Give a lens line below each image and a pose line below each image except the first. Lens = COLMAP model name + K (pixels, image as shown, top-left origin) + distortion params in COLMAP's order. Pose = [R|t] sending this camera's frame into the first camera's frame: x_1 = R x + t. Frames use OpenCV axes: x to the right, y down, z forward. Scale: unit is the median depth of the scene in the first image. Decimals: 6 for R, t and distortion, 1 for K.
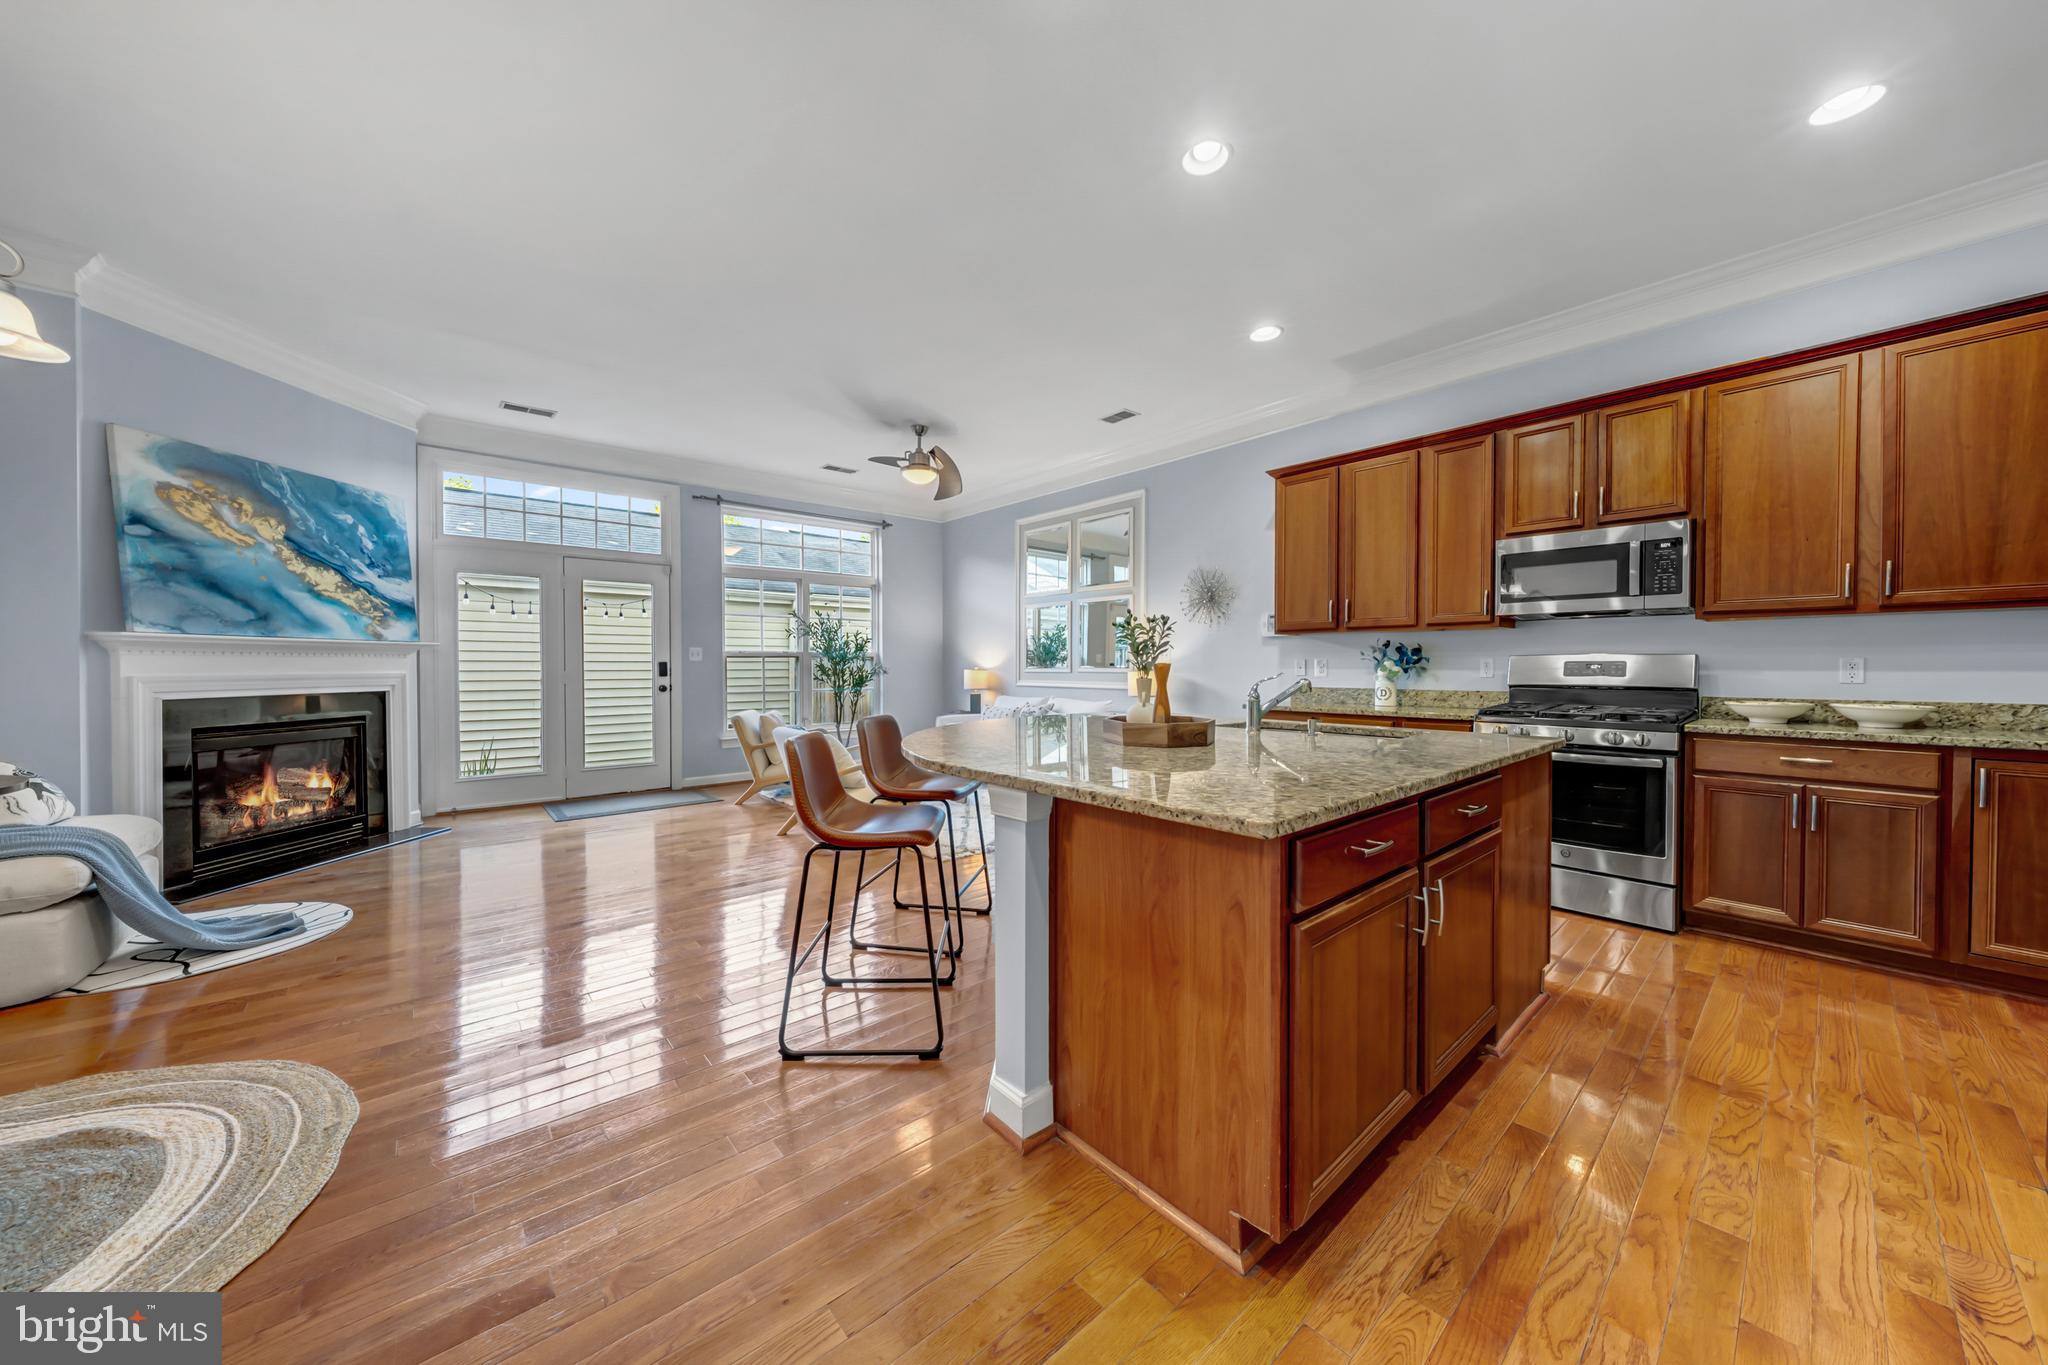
lens RADIAL K [[691.5, 0, 1034.0], [0, 691.5, 681.6], [0, 0, 1]] dist [-0.019903, -0.000201]
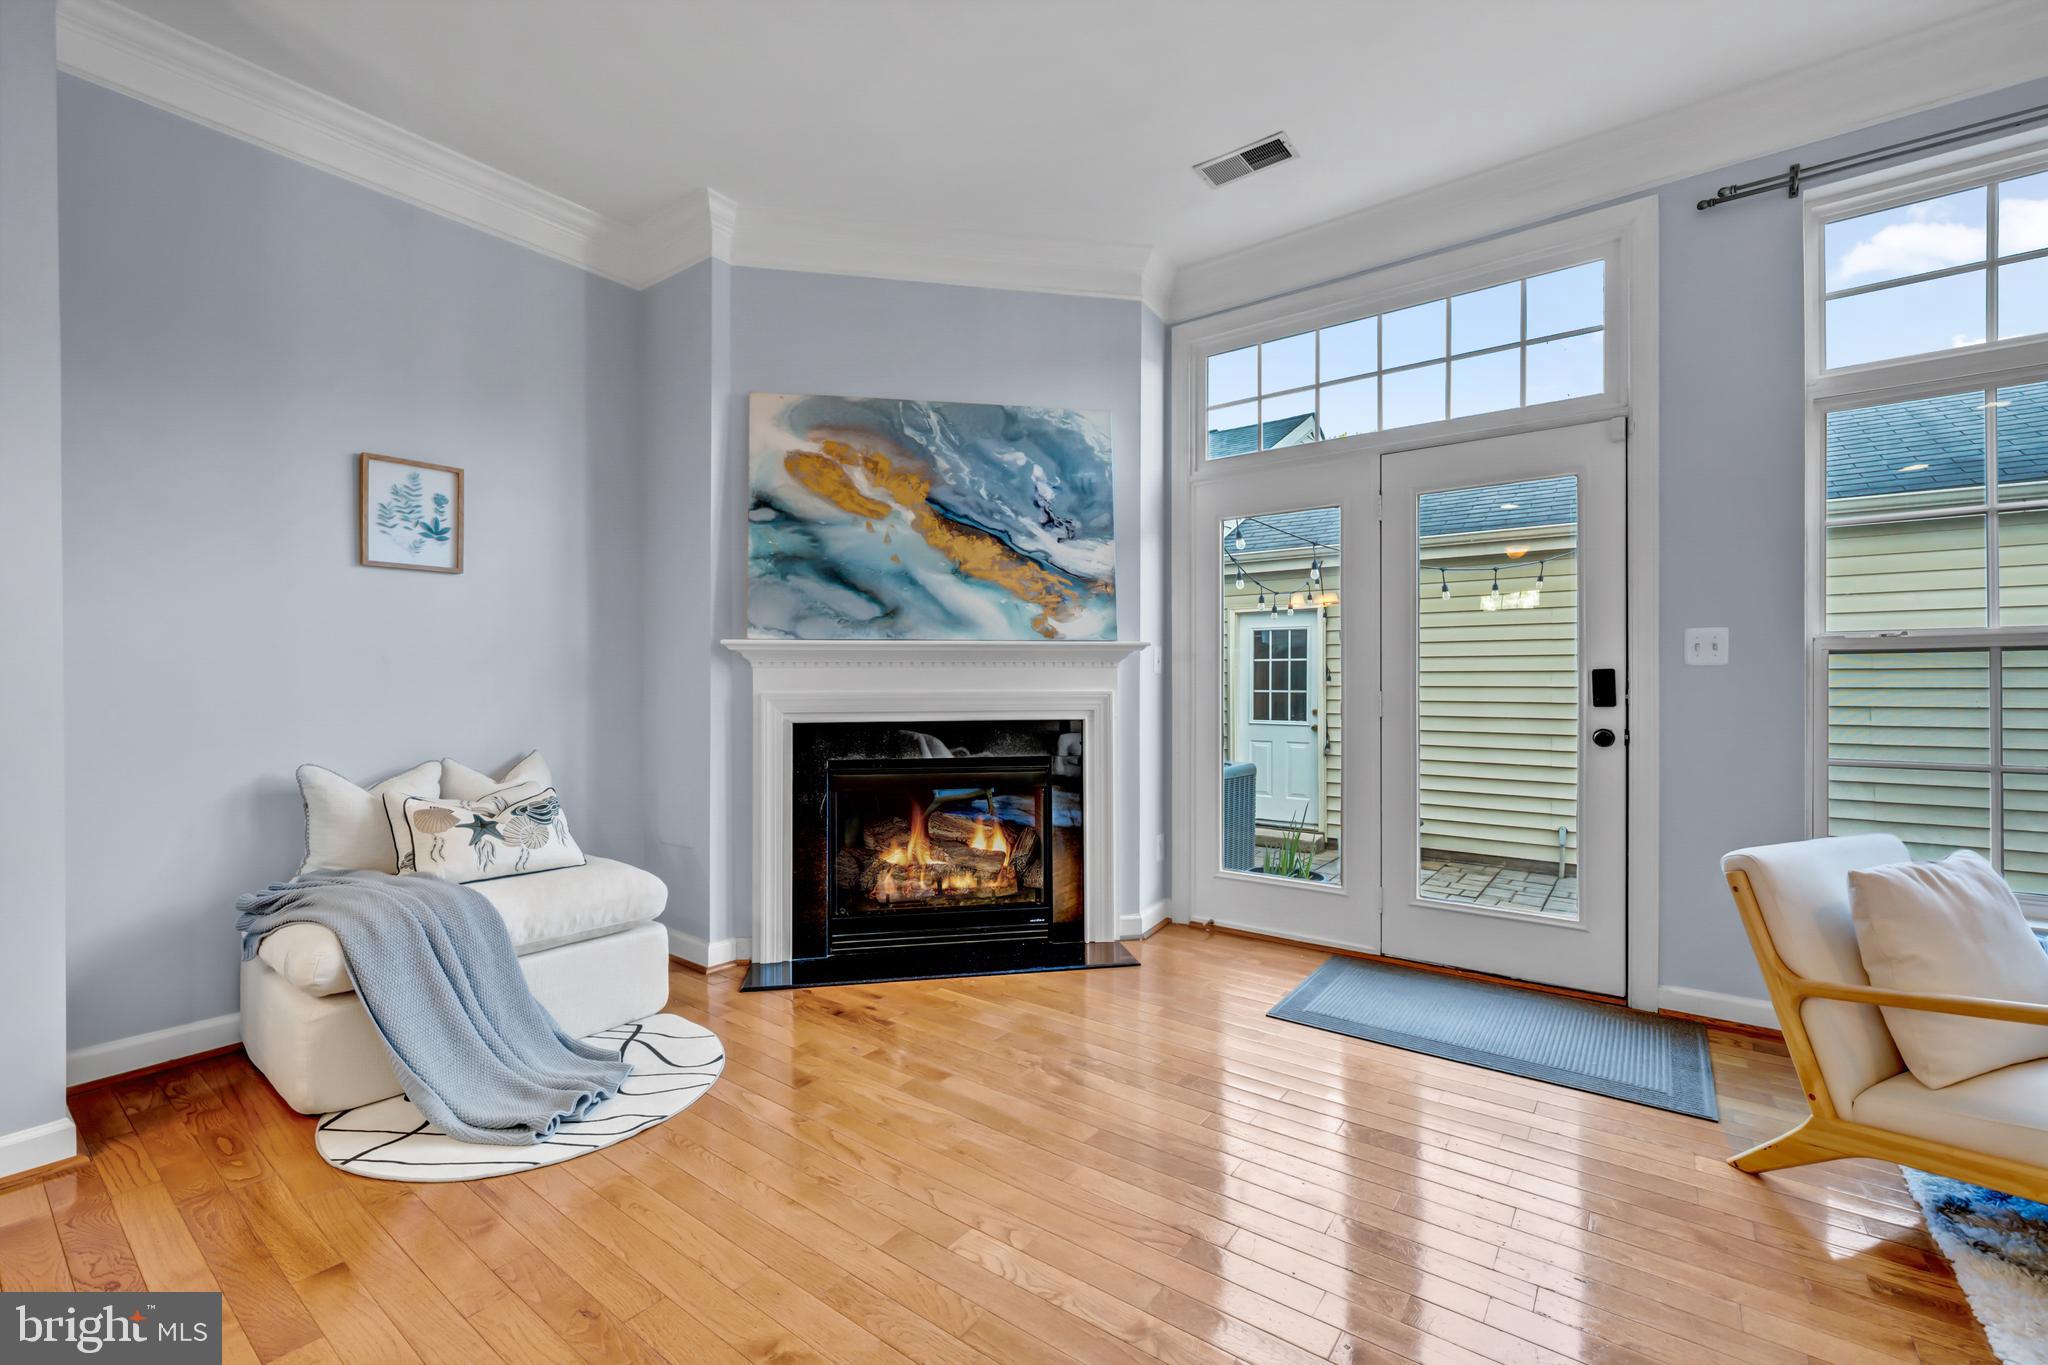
lens RADIAL K [[859.8, 0, 1015.4], [0, 859.8, 681.3], [0, 0, 1]] dist [0.008095, -0.000347]
pose [[0.199897, 0.003829, -0.979809, -0.197768], [-0.019929, 0.999801, -0.000159, -0.023059], [0.979614, 0.019558, 0.199934, 0.889220]]
